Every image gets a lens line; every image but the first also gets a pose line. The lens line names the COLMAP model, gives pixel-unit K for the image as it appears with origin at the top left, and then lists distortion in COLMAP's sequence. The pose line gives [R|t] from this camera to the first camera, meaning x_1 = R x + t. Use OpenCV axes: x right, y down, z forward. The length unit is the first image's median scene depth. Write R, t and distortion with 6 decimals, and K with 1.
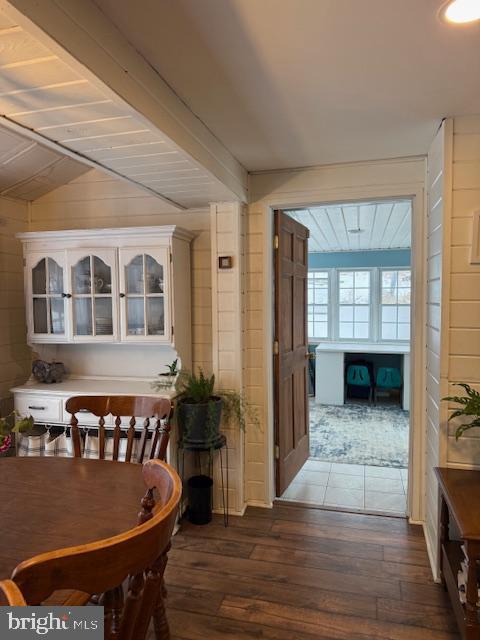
lens RADIAL K [[468.0, 0, 239.8], [0, 468.0, 321.0], [0, 0, 1]] dist [0.020557, -0.034917]
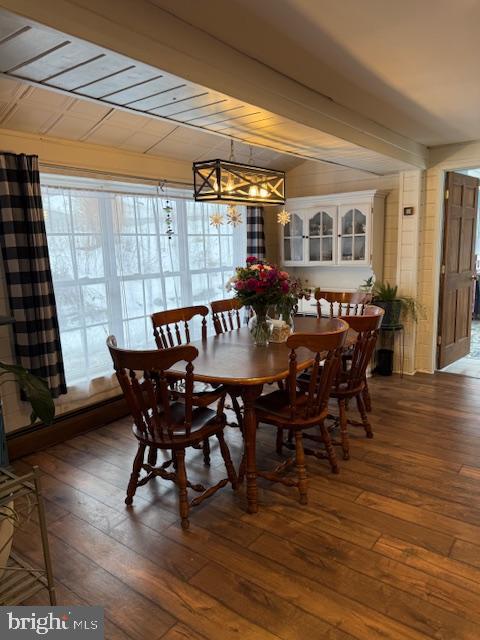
lens RADIAL K [[468.0, 0, 229.6], [0, 468.0, 335.1], [0, 0, 1]] dist [0.020557, -0.034917]
pose [[0.926604, 0.047224, -0.373062, 0.017963], [0.010385, 0.988491, 0.150923, 0.035540], [0.375895, -0.143720, 0.915449, -0.659603]]
